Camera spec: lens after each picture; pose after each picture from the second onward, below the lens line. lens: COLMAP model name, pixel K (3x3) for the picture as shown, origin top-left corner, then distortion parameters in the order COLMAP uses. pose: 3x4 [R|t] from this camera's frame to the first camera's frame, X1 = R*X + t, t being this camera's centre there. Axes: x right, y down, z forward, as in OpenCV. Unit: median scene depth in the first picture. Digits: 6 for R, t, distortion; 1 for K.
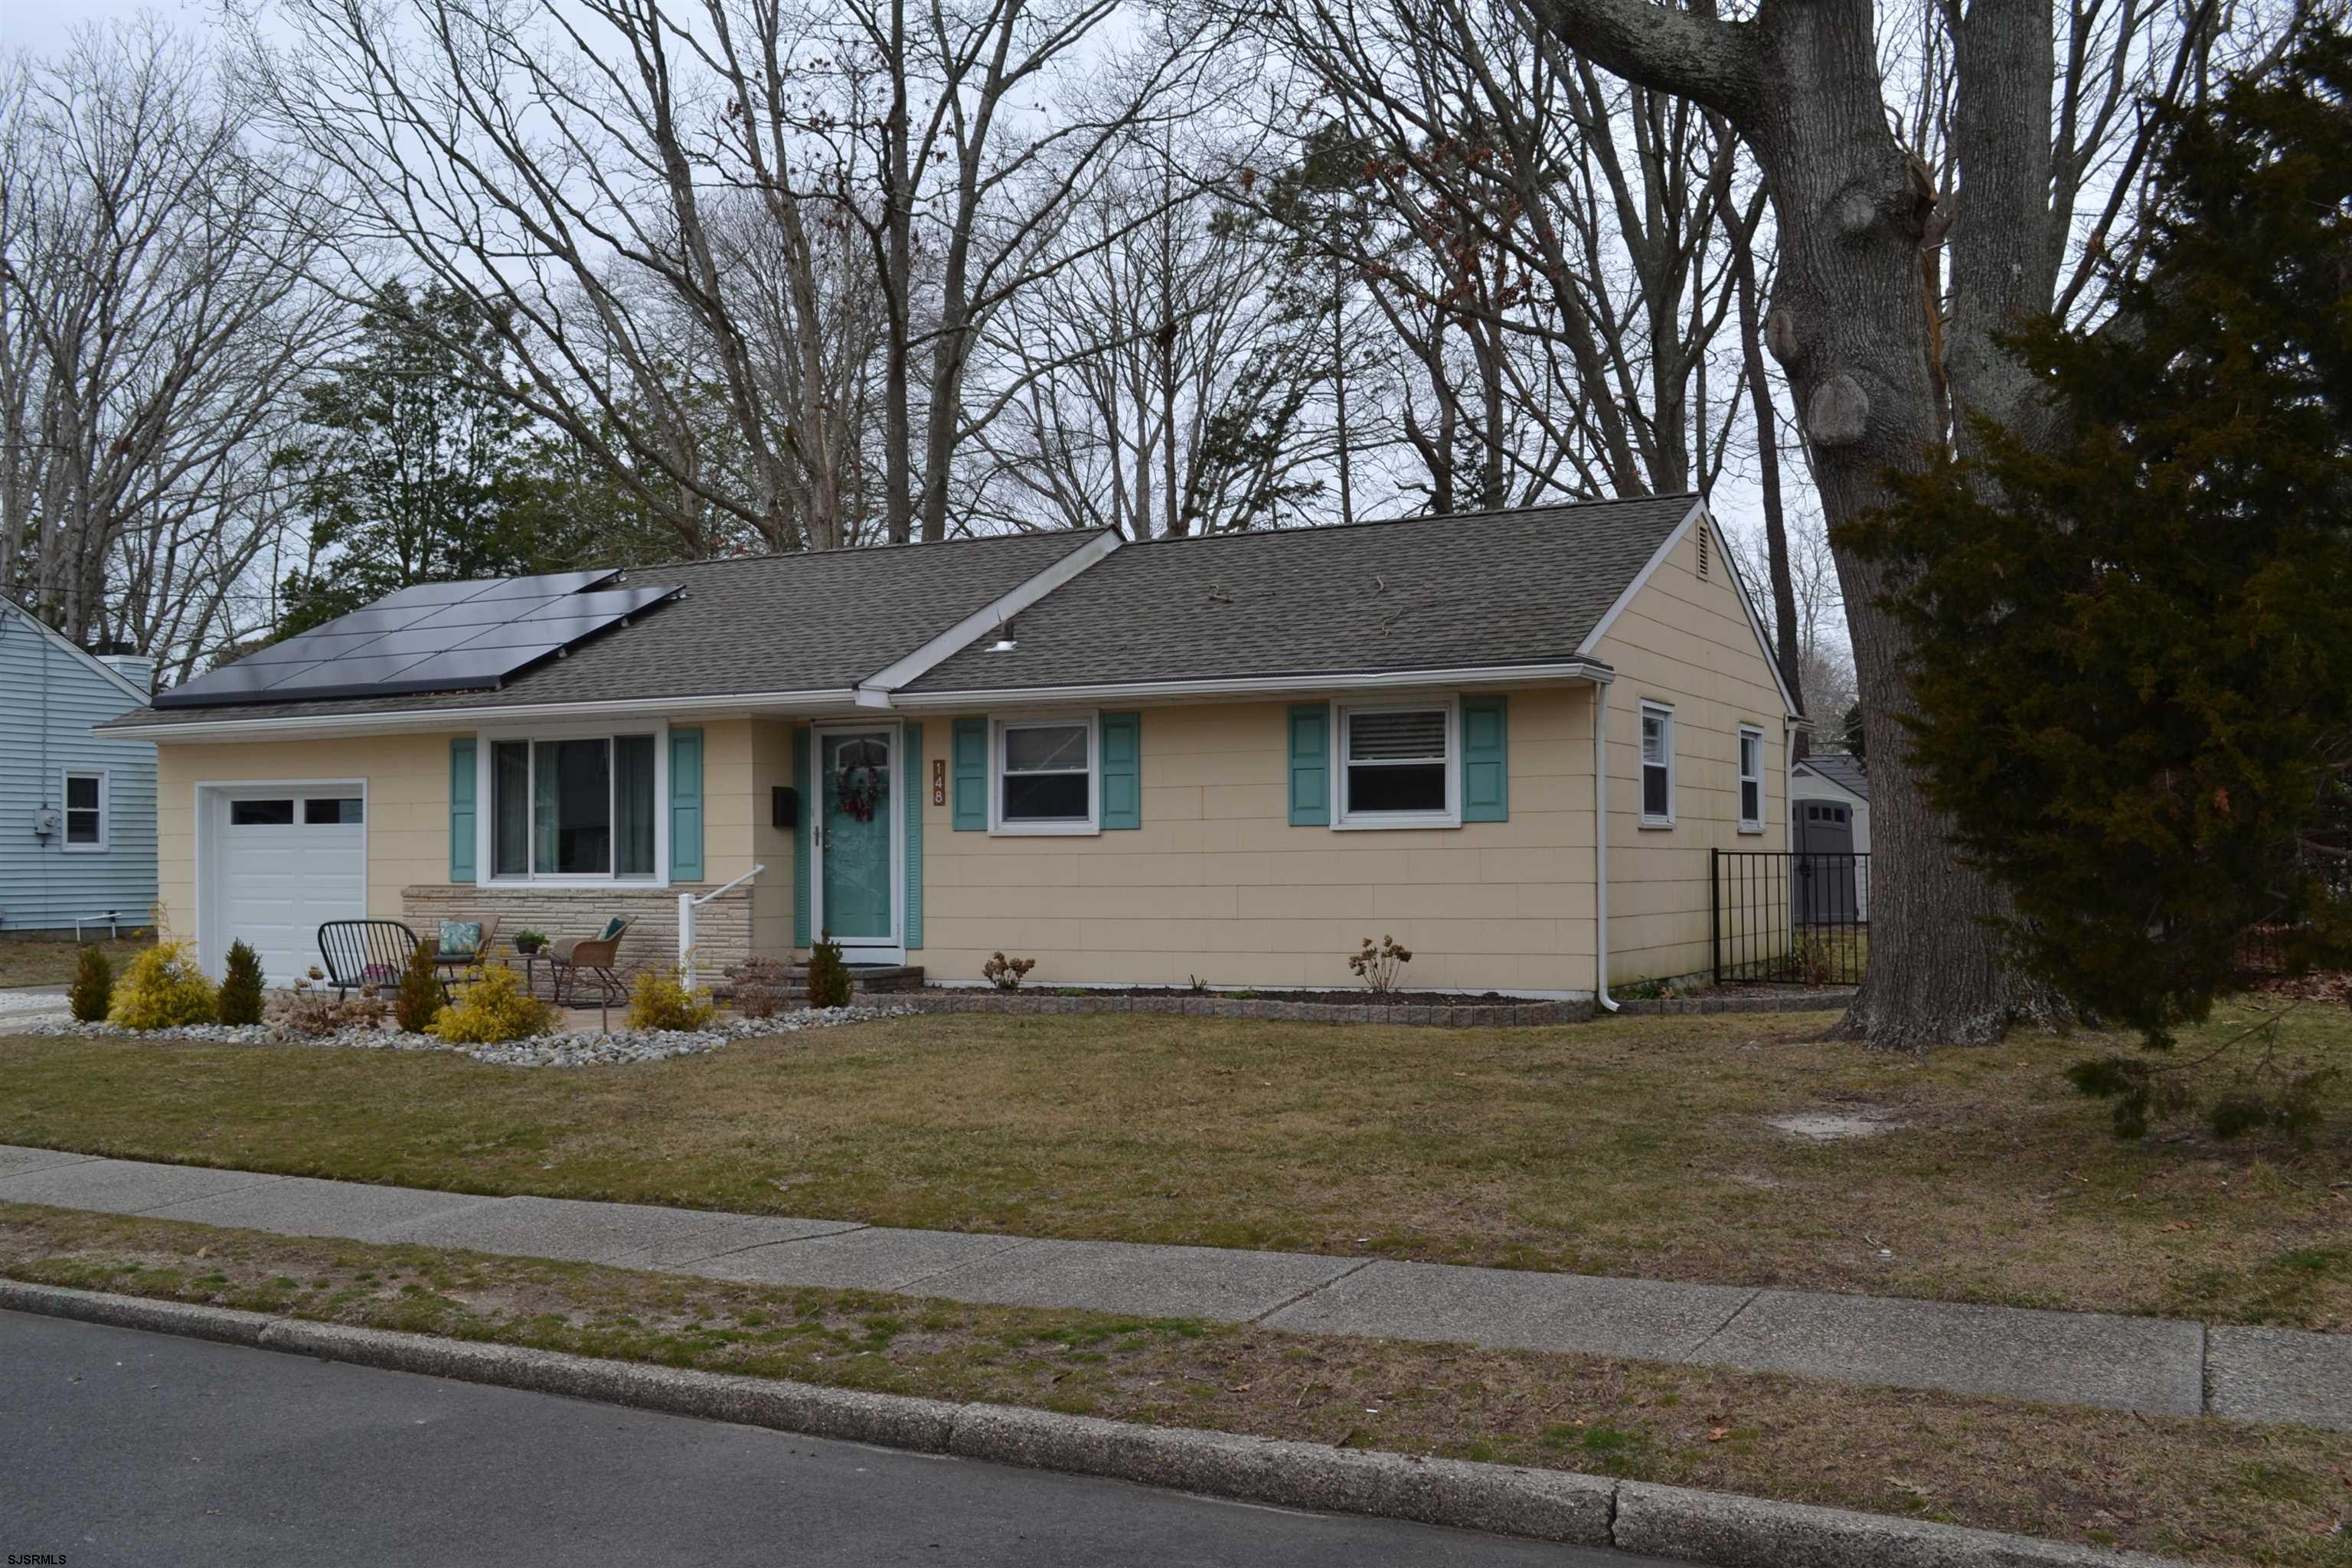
lens RADIAL K [[2257.4, 0, 1166.2], [0, 2257.4, 782.9], [0, 0, 1]] dist [-0.070381, 0.015575]
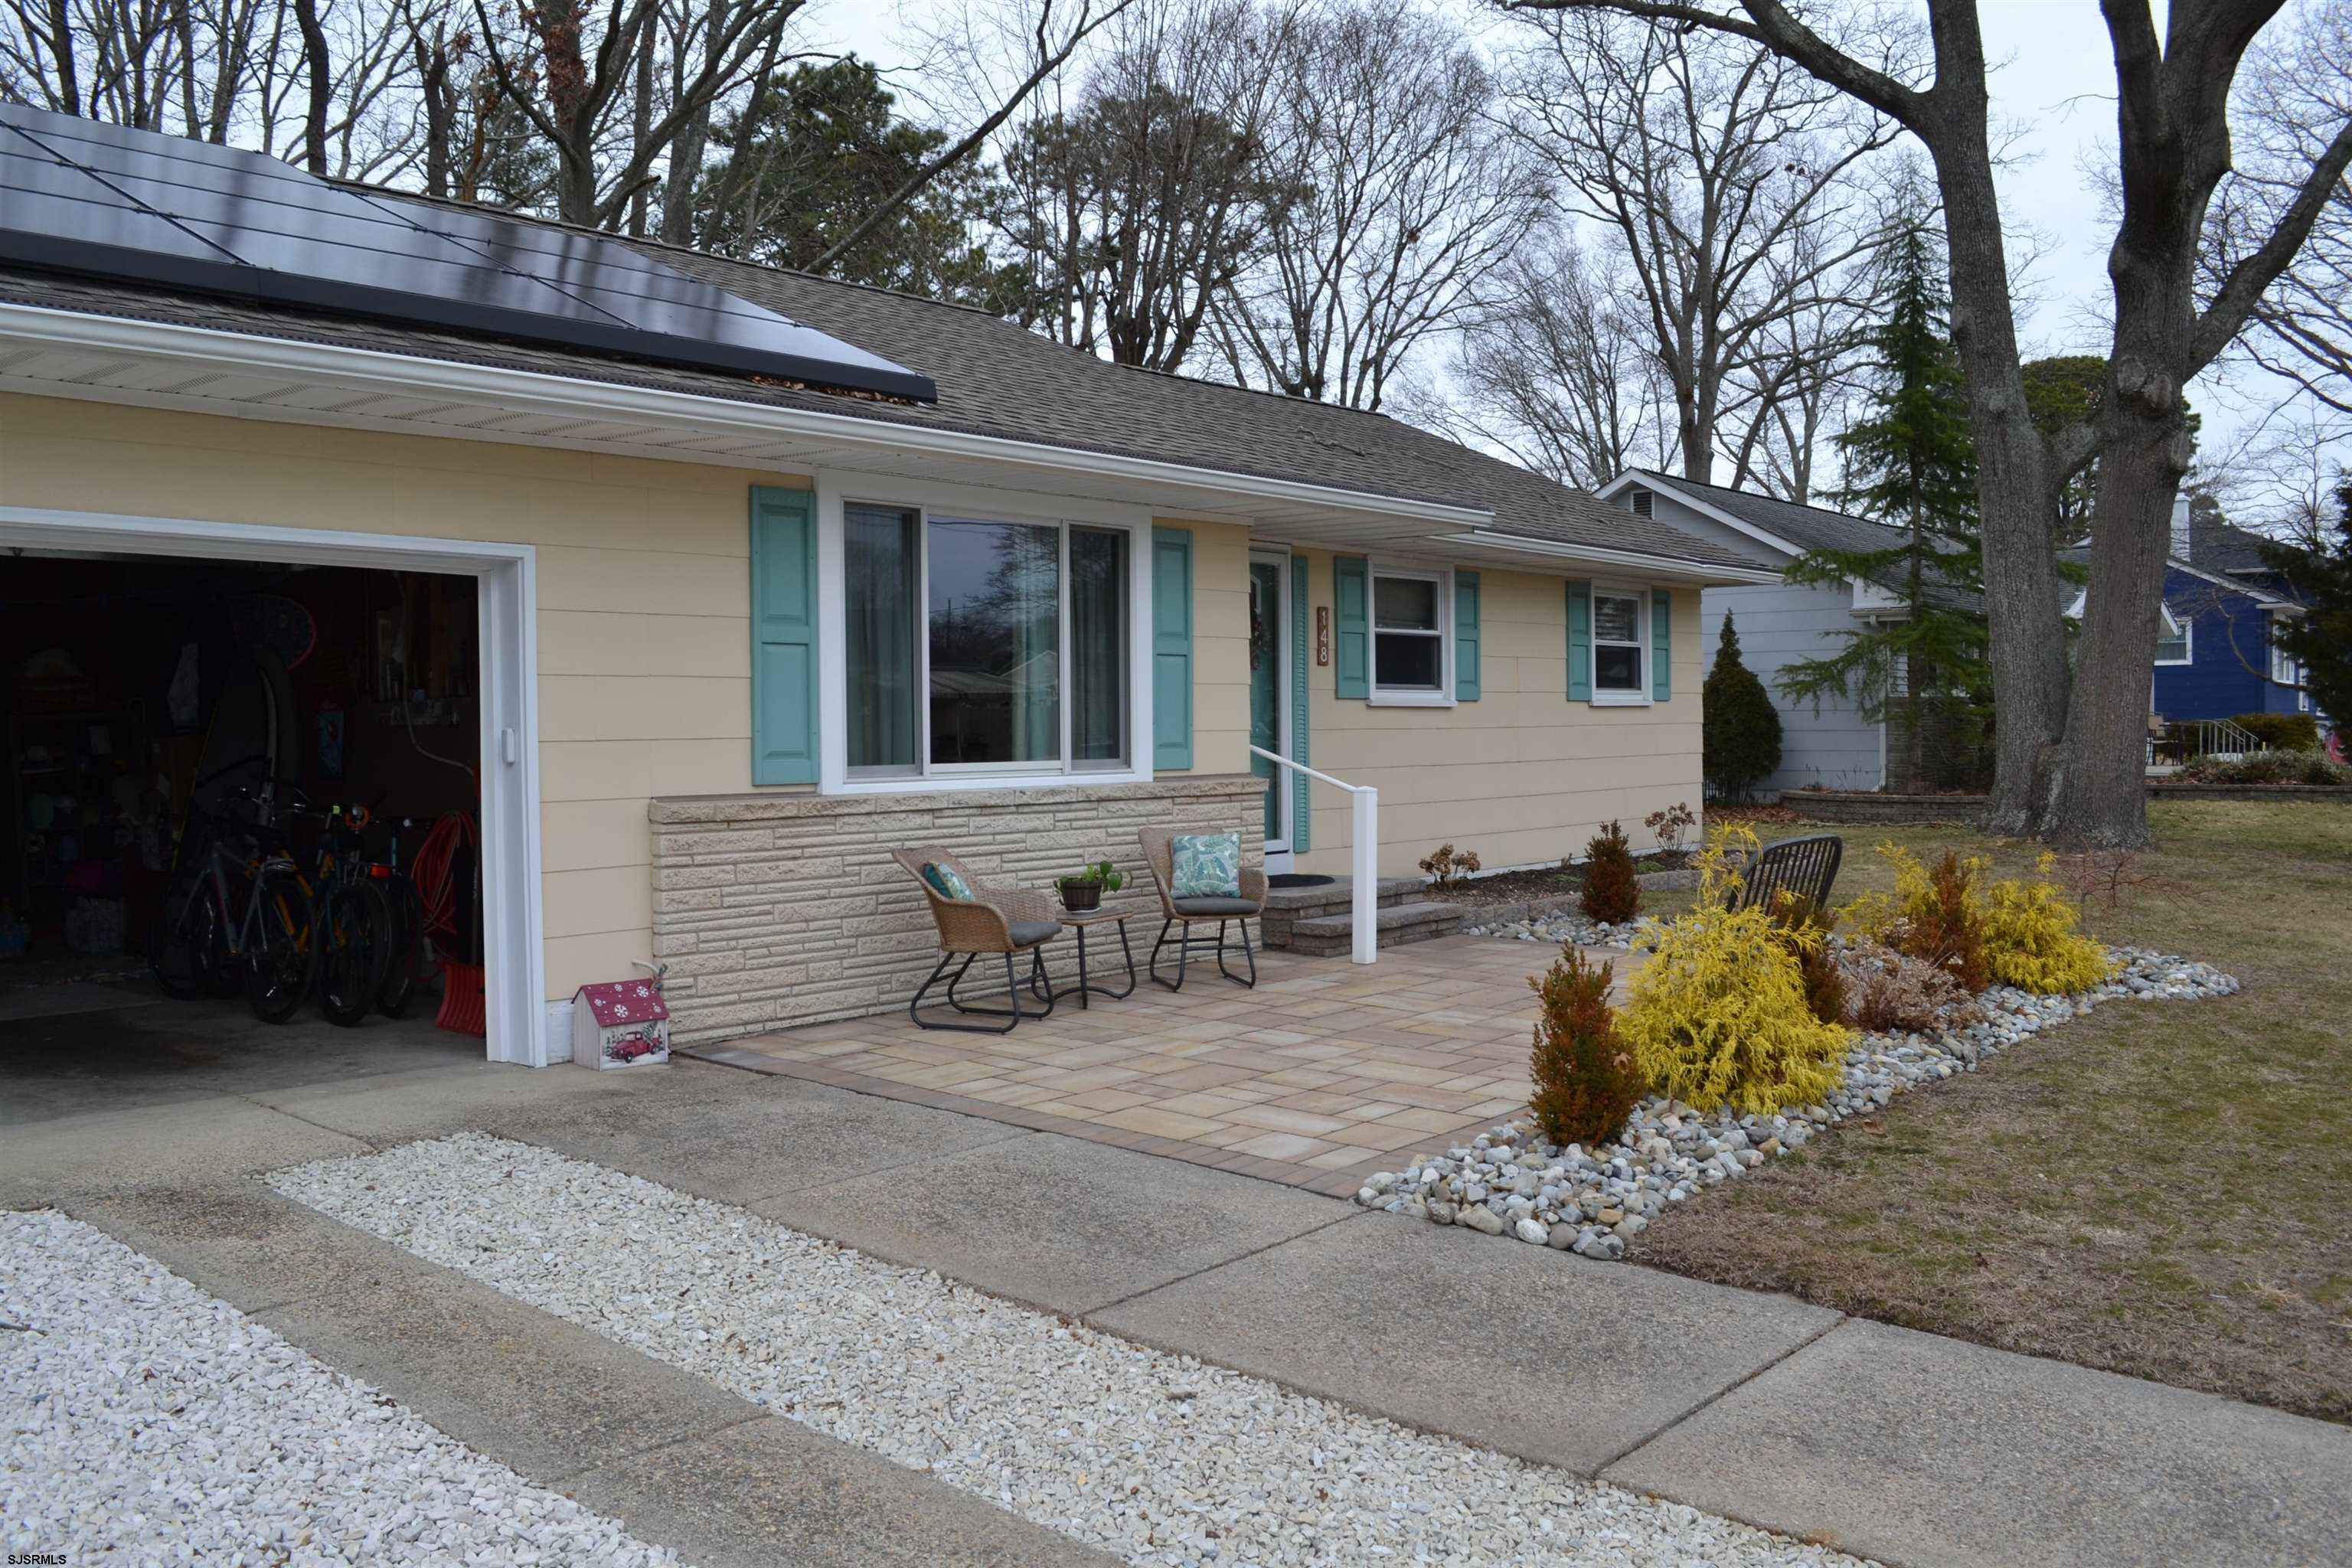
lens RADIAL K [[1900.0, 0, 1176.0], [0, 1900.0, 784.0], [0, 0, 1]] dist [-0.075320, 0.003097]
pose [[0.237595, -0.024734, 0.971049, -0.750485], [-0.025045, 0.999187, 0.031578, 0.031362], [-0.971041, -0.031823, 0.236783, 0.893302]]
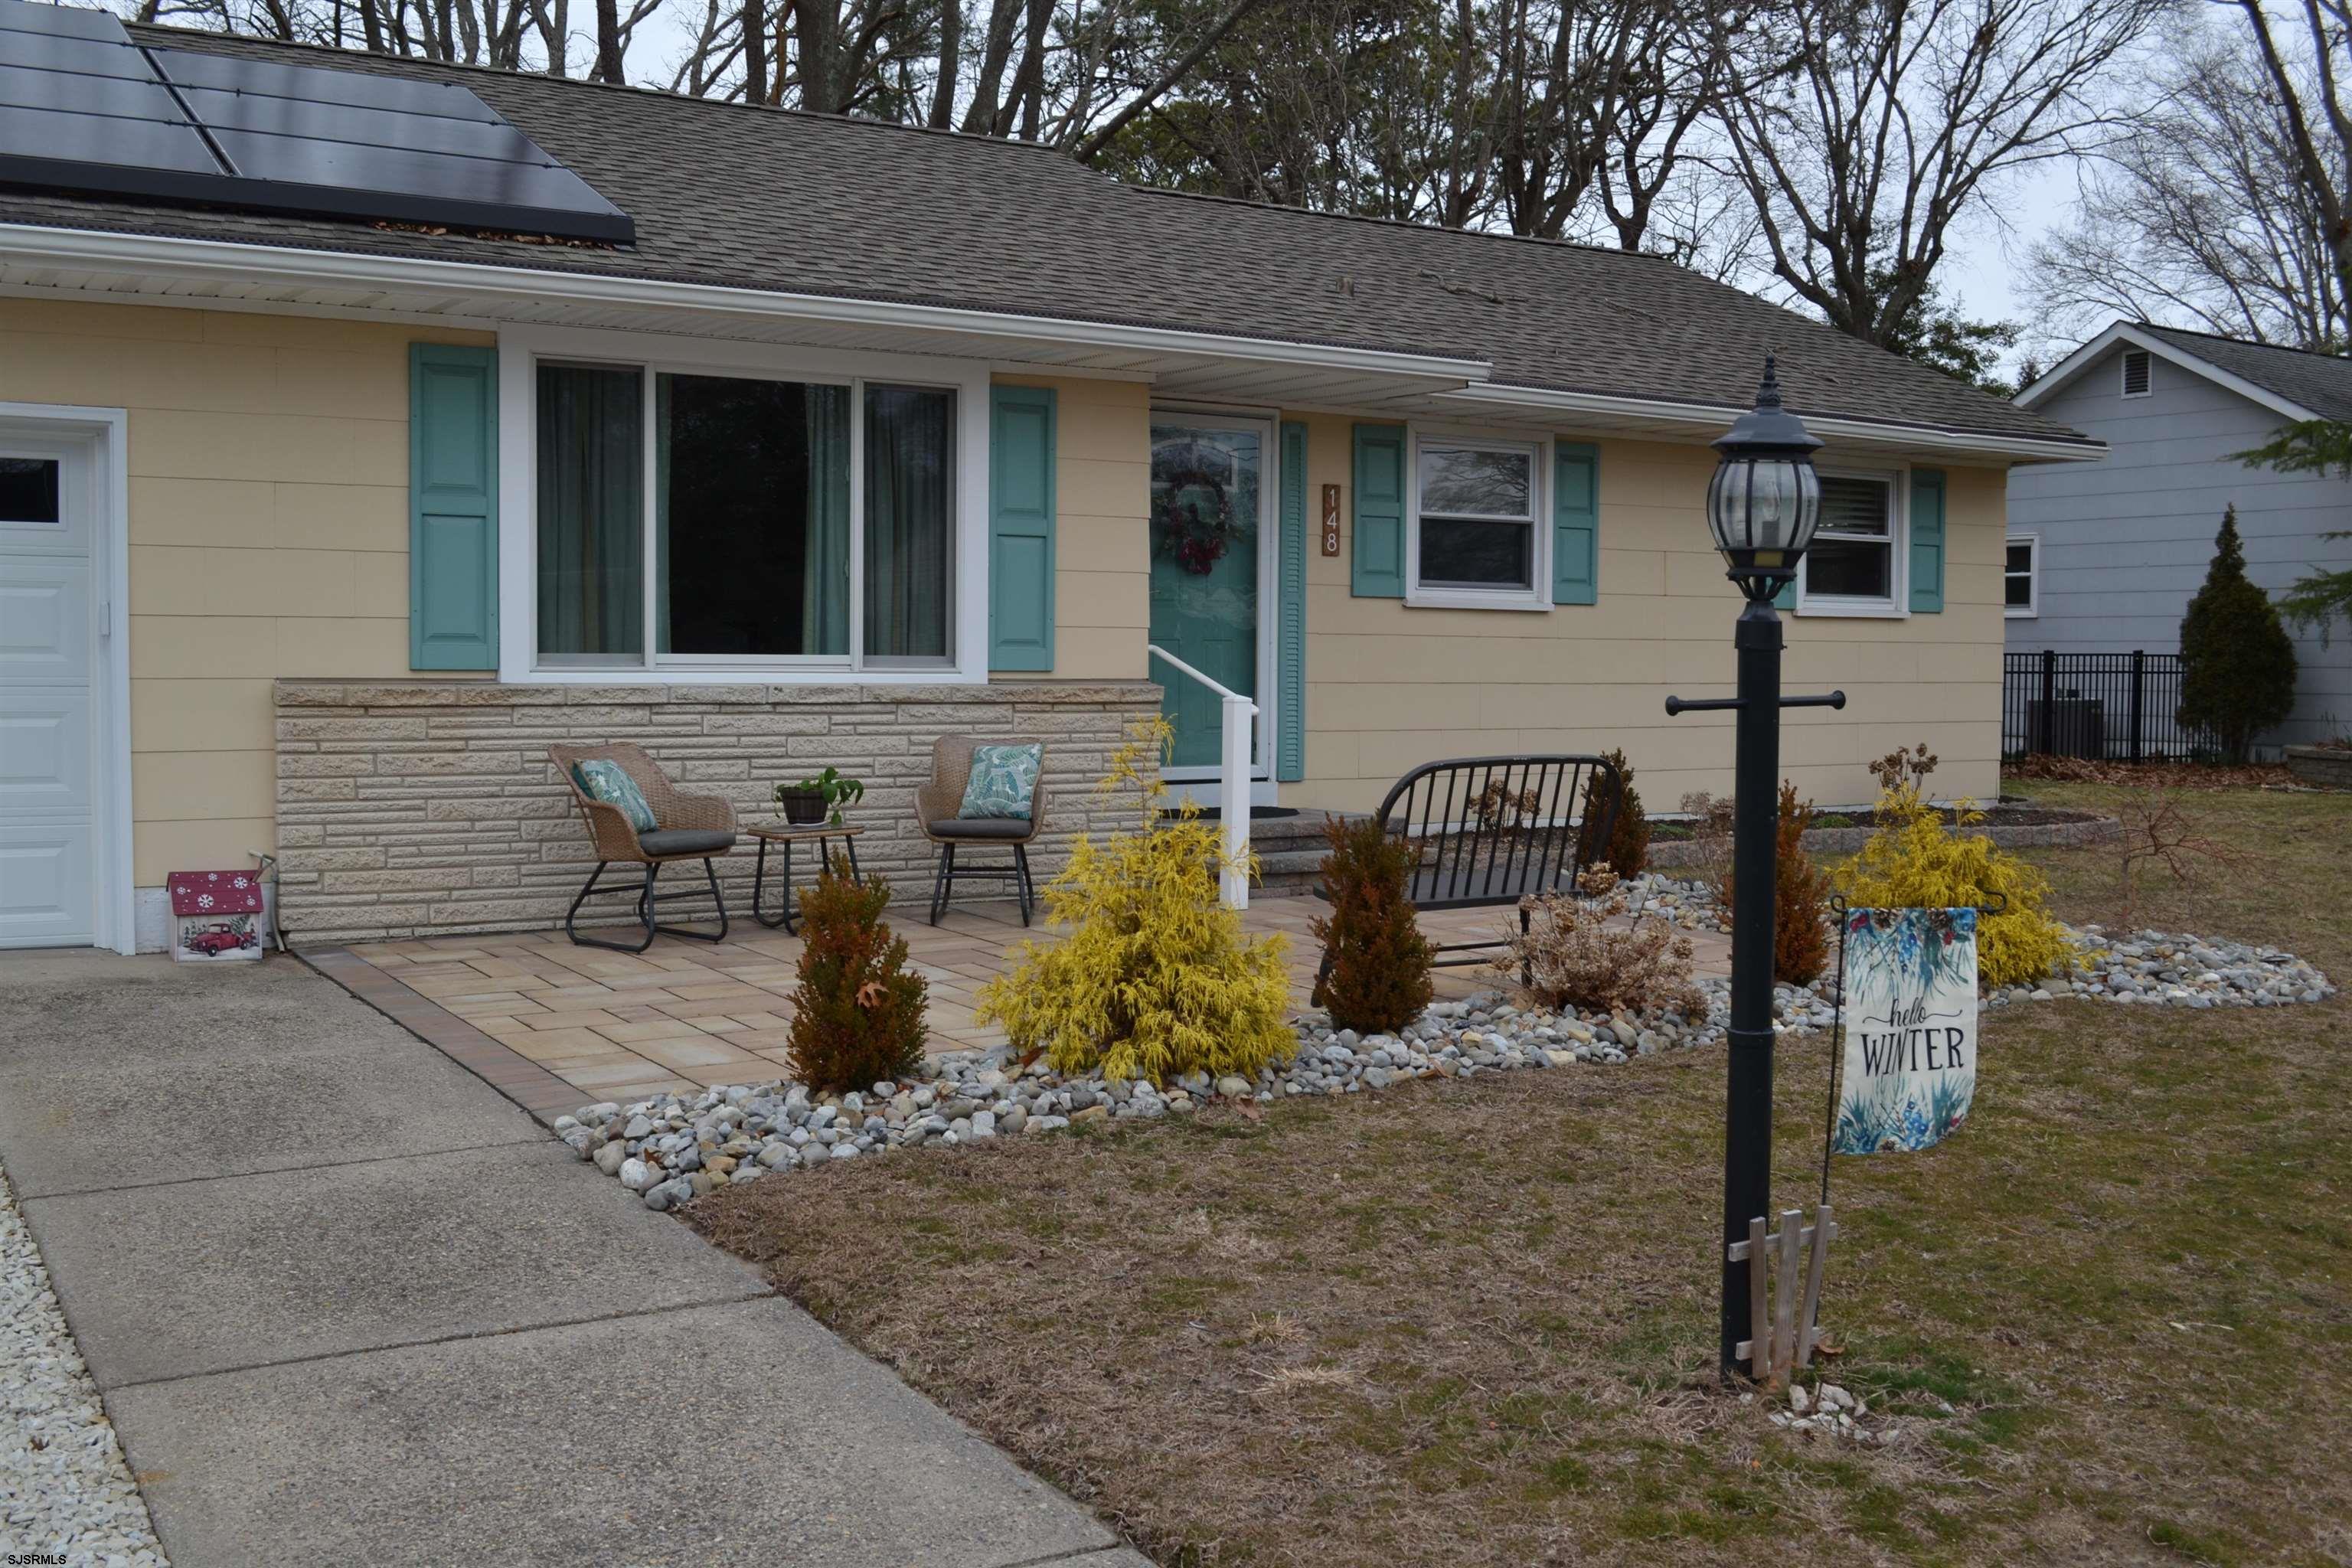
lens RADIAL K [[2257.4, 0, 1166.2], [0, 2257.4, 782.9], [0, 0, 1]] dist [-0.070381, 0.015575]
pose [[0.513625, -0.034374, 0.857326, -0.675450], [-0.039626, 0.997181, 0.063721, 0.035243], [-0.857099, -0.066701, 0.510815, 0.709353]]
